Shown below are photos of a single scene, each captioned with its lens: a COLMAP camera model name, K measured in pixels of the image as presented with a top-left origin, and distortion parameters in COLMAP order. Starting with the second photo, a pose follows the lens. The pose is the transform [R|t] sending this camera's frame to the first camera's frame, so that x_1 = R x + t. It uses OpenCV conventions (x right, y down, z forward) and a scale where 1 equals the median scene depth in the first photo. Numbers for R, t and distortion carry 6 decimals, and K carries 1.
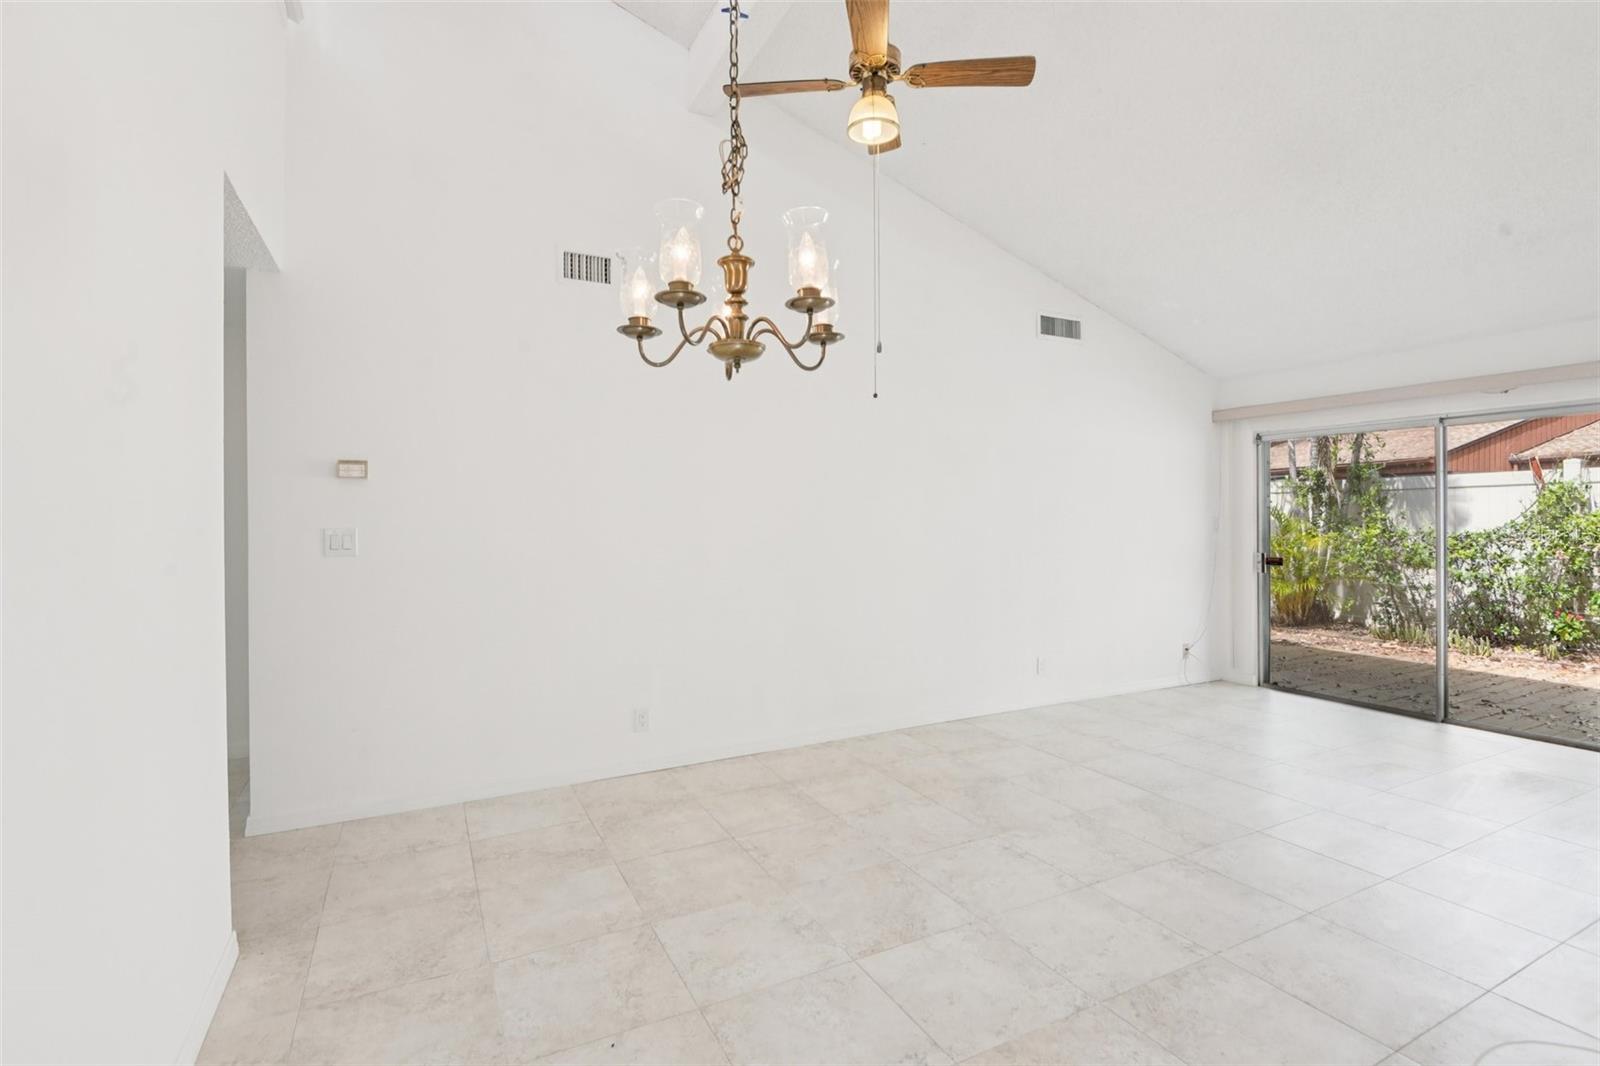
lens RADIAL K [[754.2, 0, 800.8], [0, 754.2, 509.7], [0, 0, 1]] dist [0.030623, -0.022508]
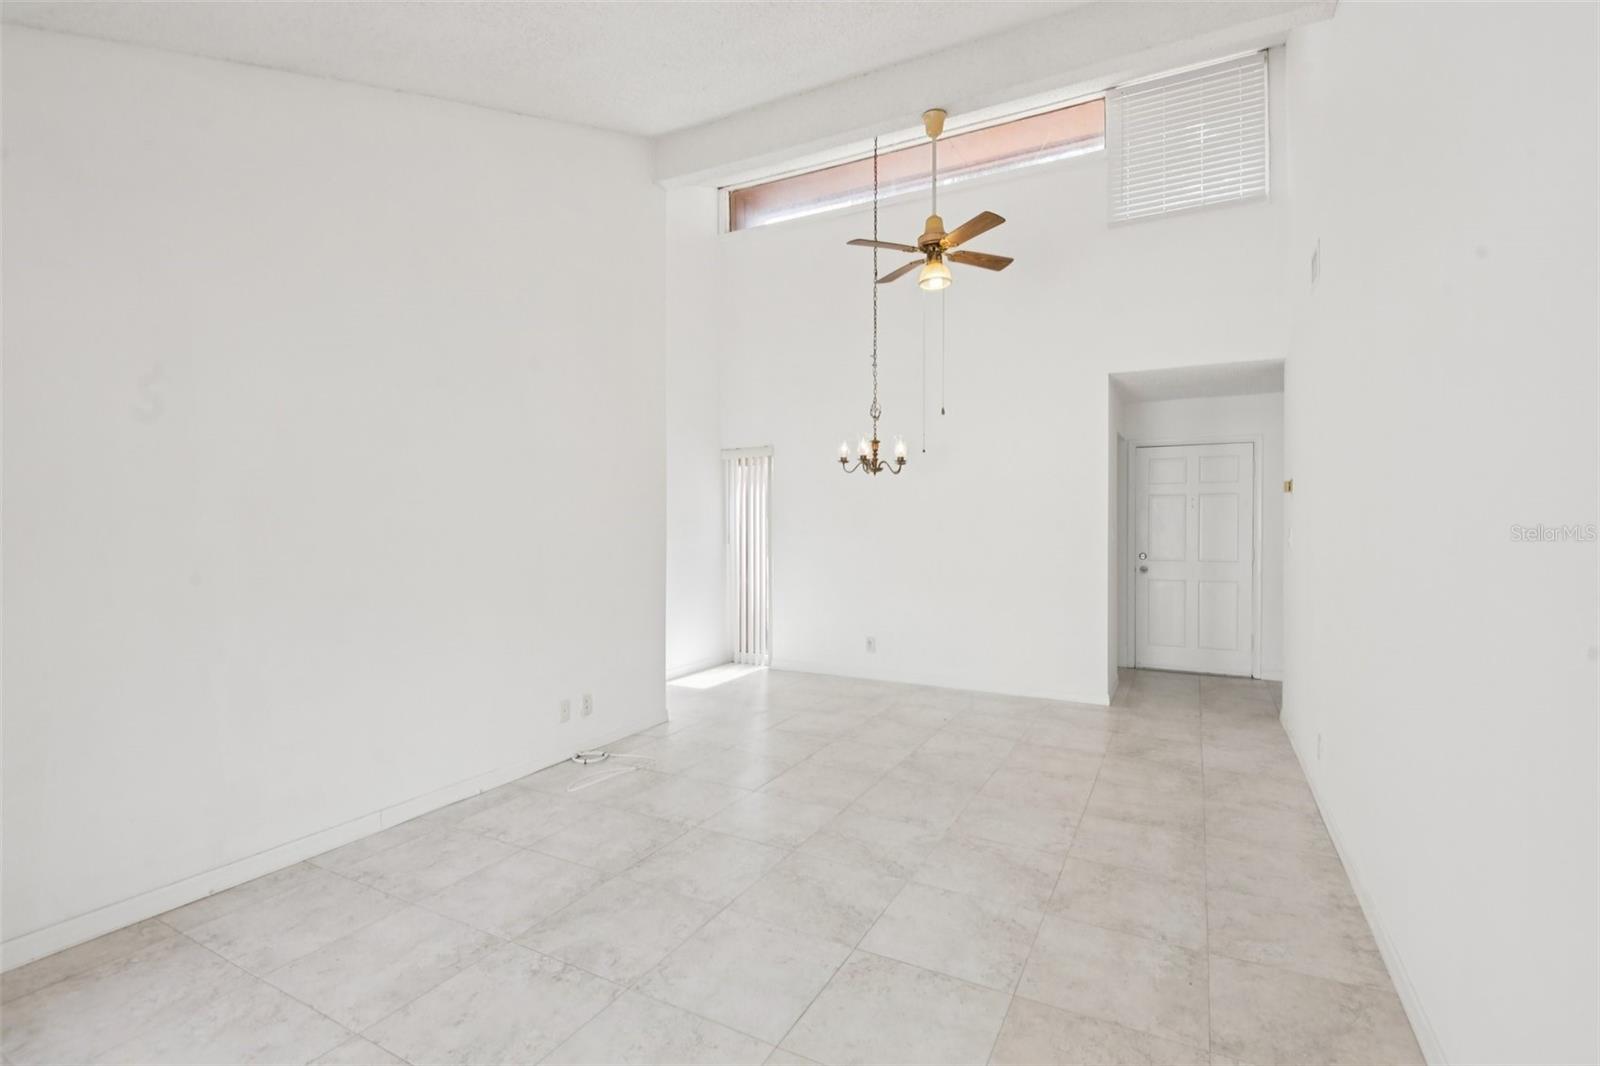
lens RADIAL K [[754.2, 0, 800.8], [0, 754.2, 509.7], [0, 0, 1]] dist [0.030623, -0.022508]
pose [[-0.821360, -0.002524, -0.570405, 0.964696], [0.010703, 0.999746, -0.019837, 0.008888], [0.570310, -0.022398, -0.821124, 1.665272]]
